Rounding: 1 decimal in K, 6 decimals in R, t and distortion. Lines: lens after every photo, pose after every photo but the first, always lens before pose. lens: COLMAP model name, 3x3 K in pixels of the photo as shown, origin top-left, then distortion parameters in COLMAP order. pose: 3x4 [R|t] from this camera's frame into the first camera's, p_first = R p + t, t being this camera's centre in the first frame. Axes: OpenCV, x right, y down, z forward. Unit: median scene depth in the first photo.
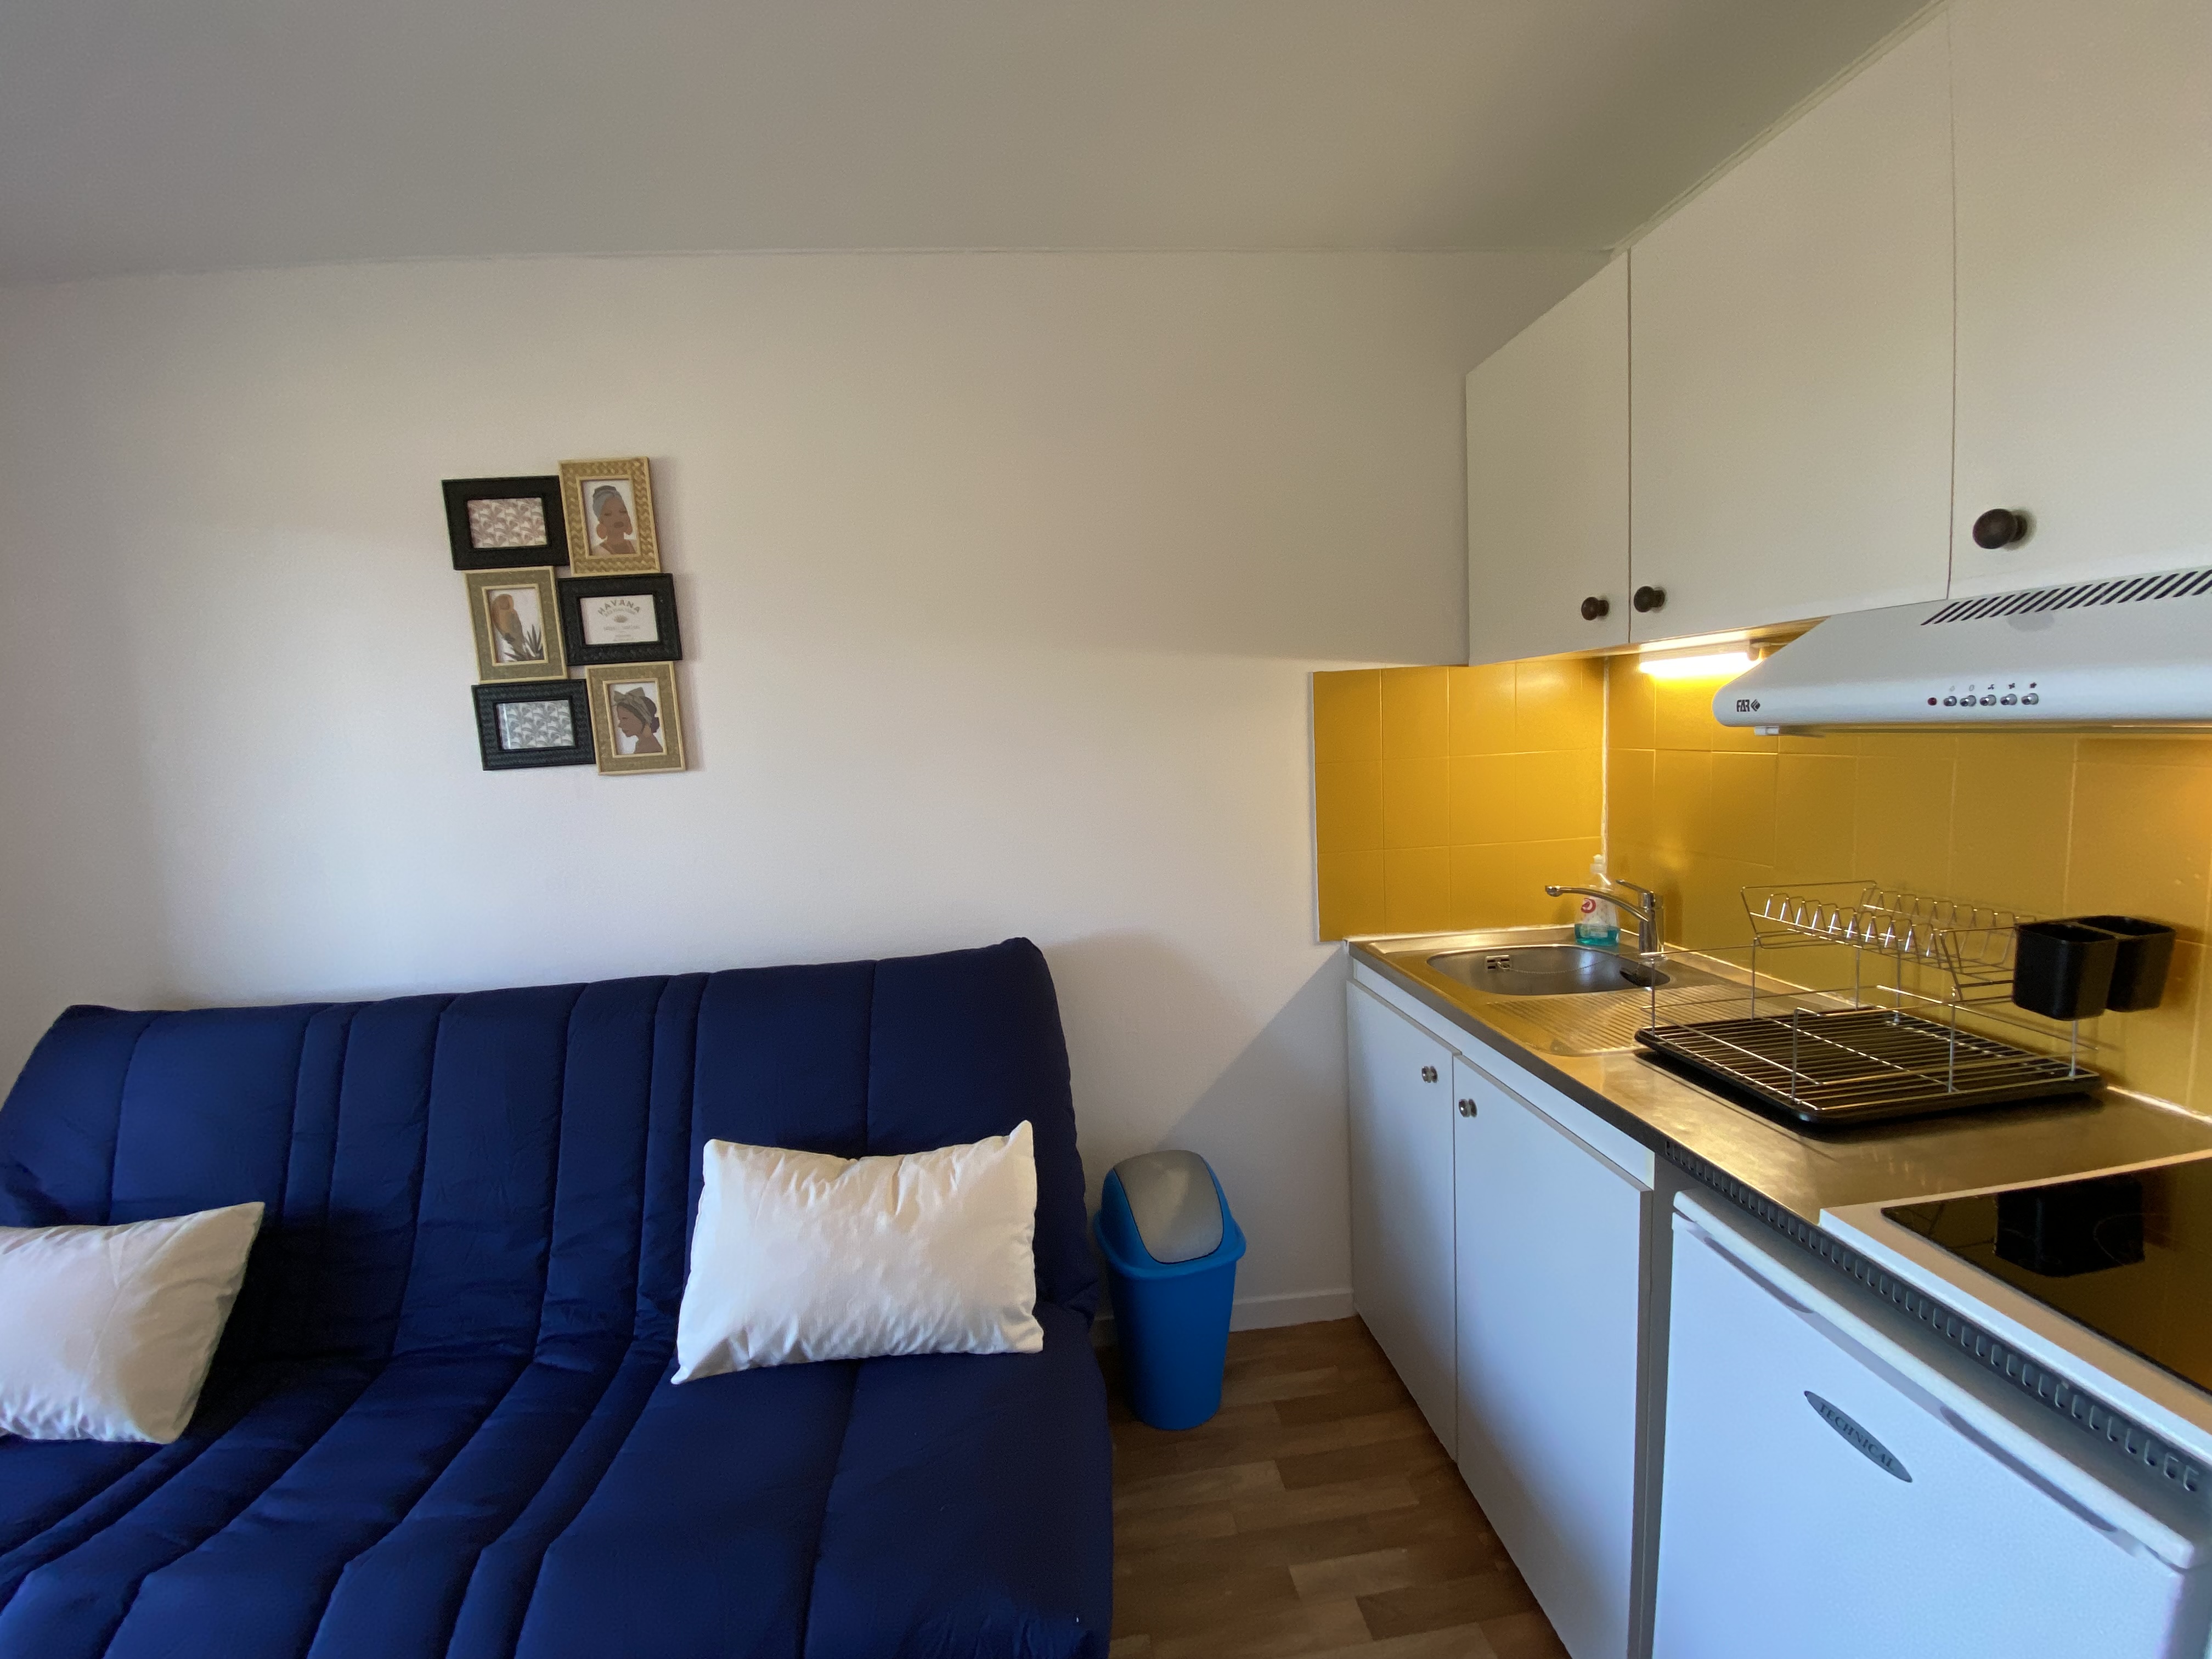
lens RADIAL K [[893.4, 0, 1106.0], [0, 893.4, 829.5], [0, 0, 1]] dist [0.018591, -0.020179]
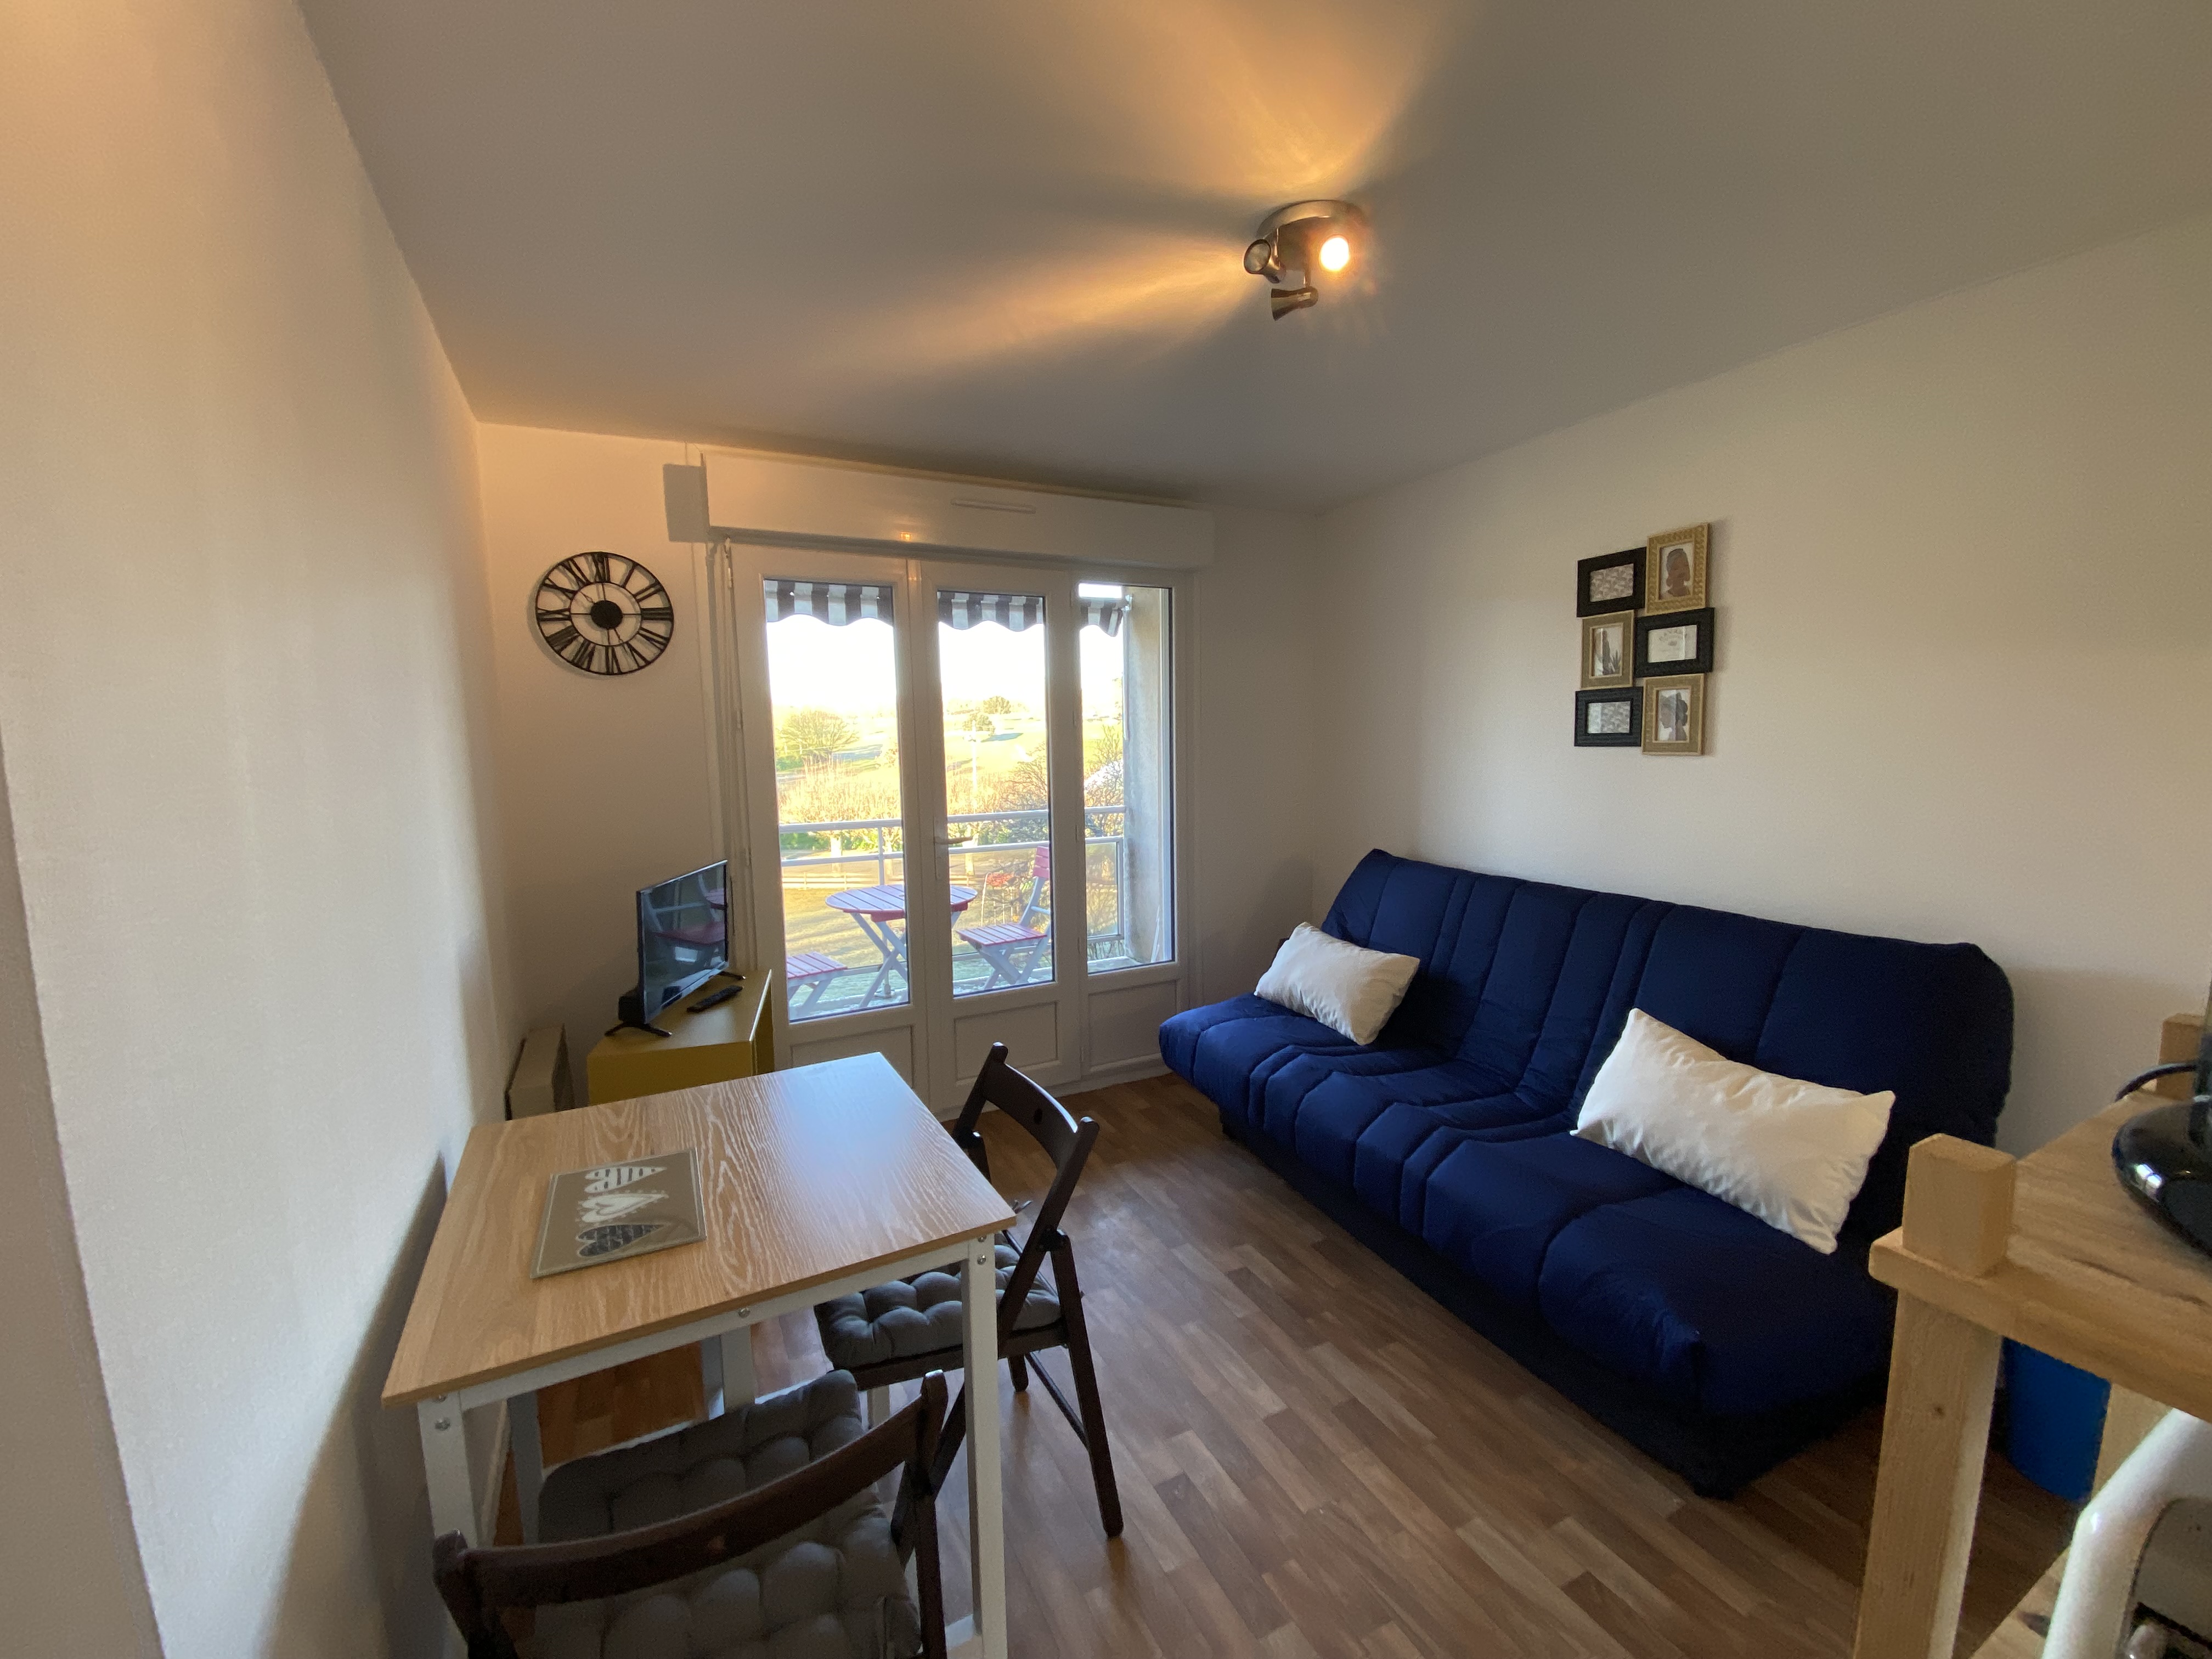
lens RADIAL K [[893.4, 0, 1106.0], [0, 893.4, 829.5], [0, 0, 1]] dist [0.018591, -0.020179]
pose [[0.339963, 0.149934, -0.928410, 0.506959], [-0.103370, 0.987185, 0.121574, -0.029604], [0.934741, 0.054639, 0.351105, -0.299623]]
